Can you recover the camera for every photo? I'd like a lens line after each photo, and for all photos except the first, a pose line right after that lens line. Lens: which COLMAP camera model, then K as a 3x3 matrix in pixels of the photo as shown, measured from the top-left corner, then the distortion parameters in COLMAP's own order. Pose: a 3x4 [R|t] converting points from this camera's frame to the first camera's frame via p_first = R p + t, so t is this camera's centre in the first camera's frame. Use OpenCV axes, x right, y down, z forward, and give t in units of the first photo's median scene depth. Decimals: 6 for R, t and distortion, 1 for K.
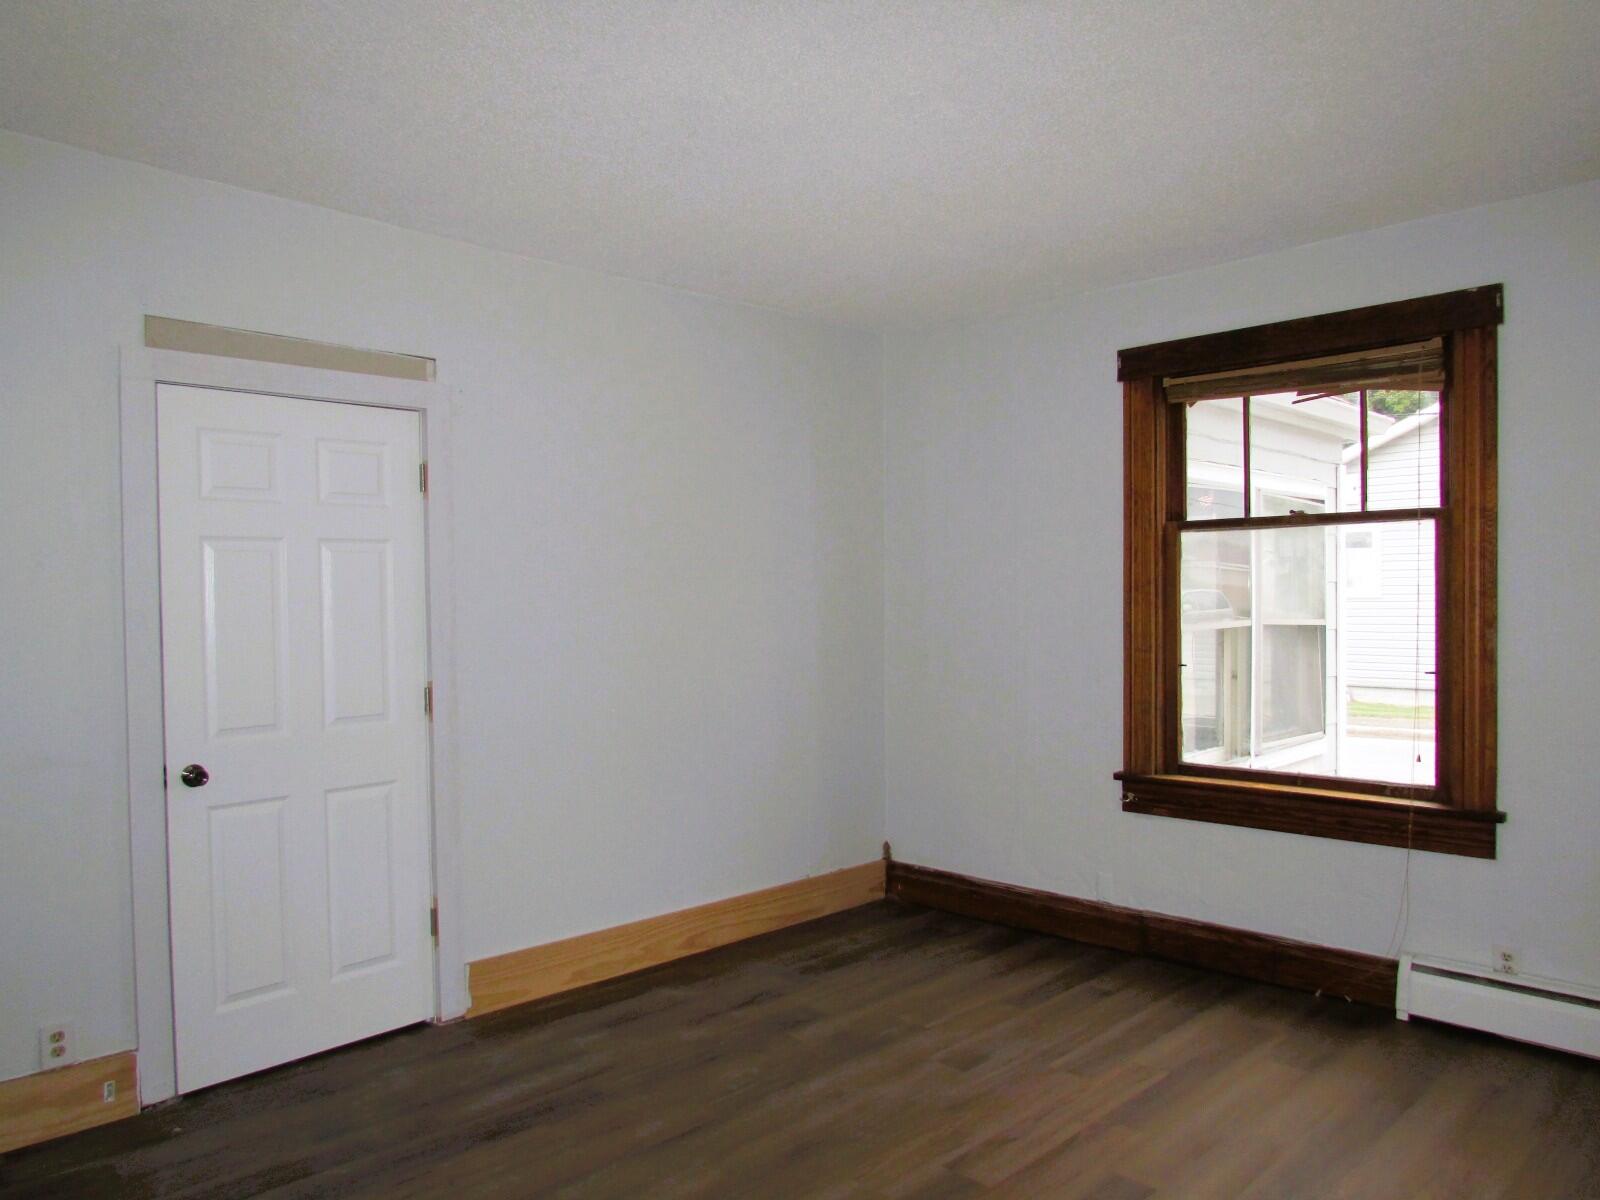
lens RADIAL K [[1139.1, 0, 800.0], [0, 1139.1, 600.0], [0, 0, 1]] dist [-0.032515, 0.003217]
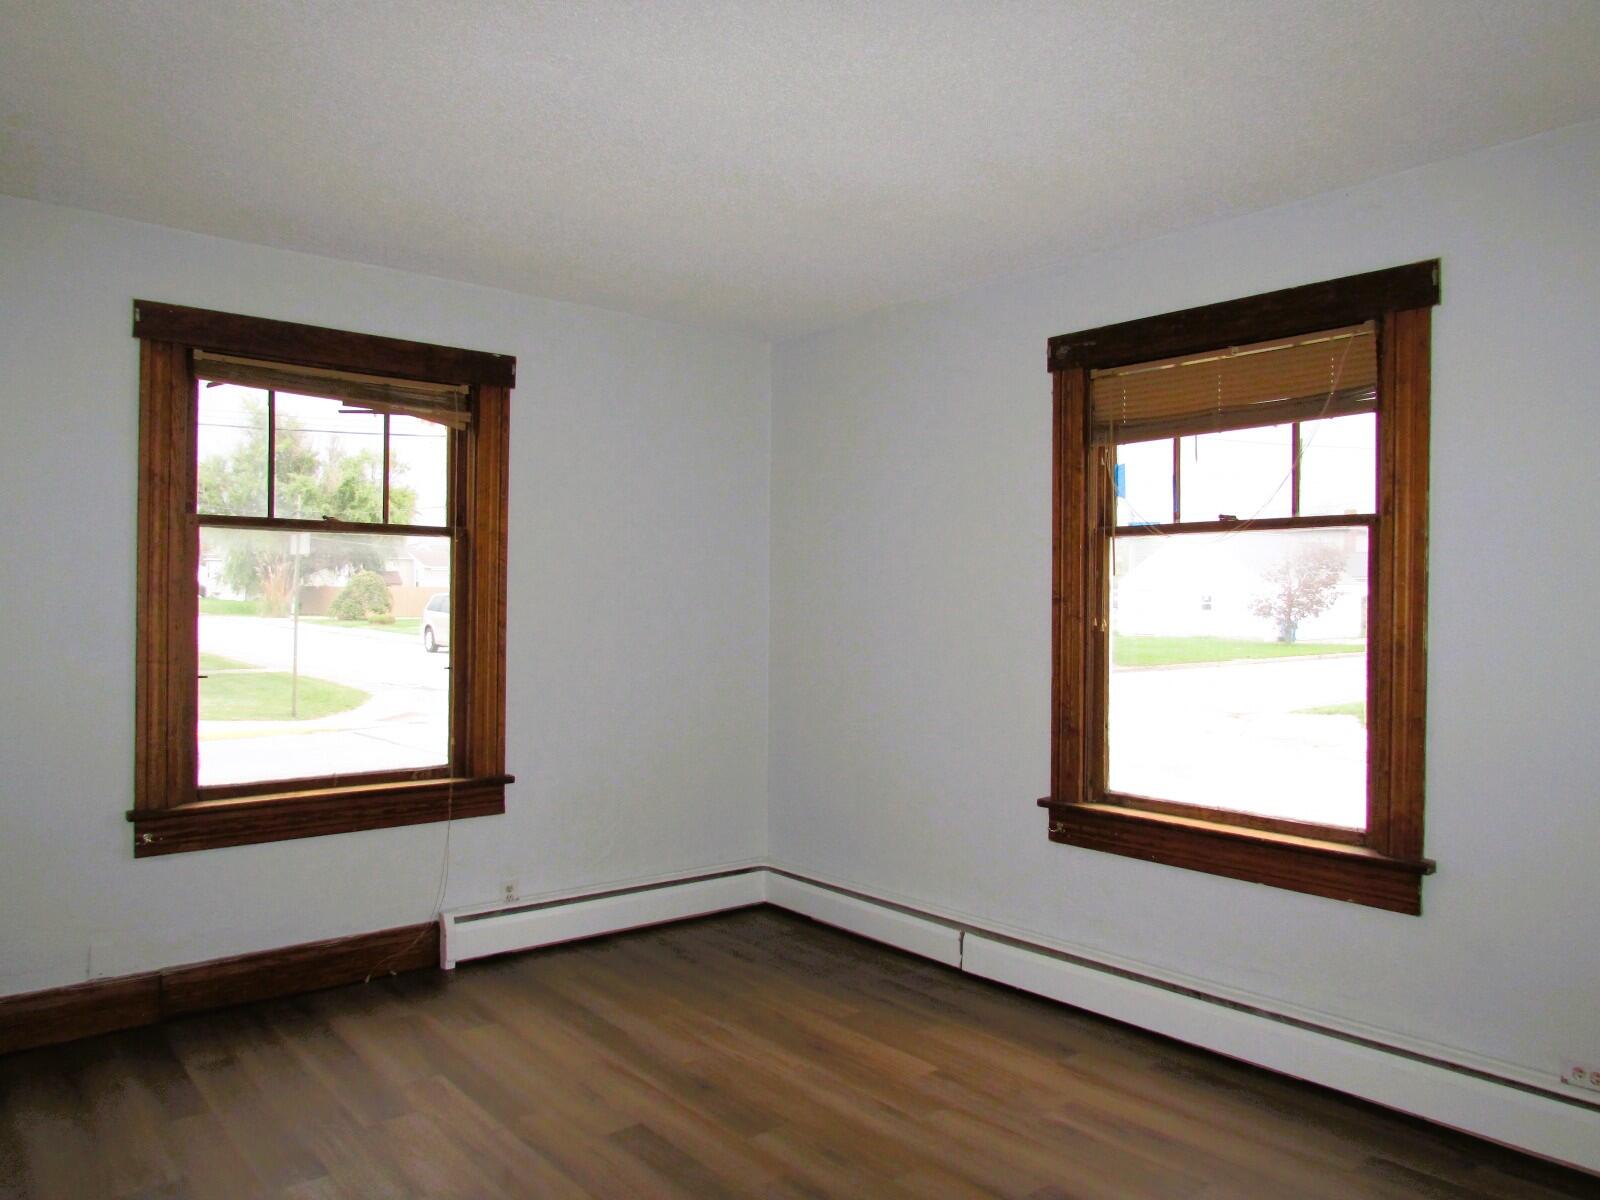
lens RADIAL K [[1139.1, 0, 800.0], [0, 1139.1, 600.0], [0, 0, 1]] dist [-0.032515, 0.003217]
pose [[0.079387, 0.012301, 0.996768, -0.594657], [-0.008376, 0.999897, -0.011672, 0.004696], [-0.996809, -0.007422, 0.079482, 0.547494]]
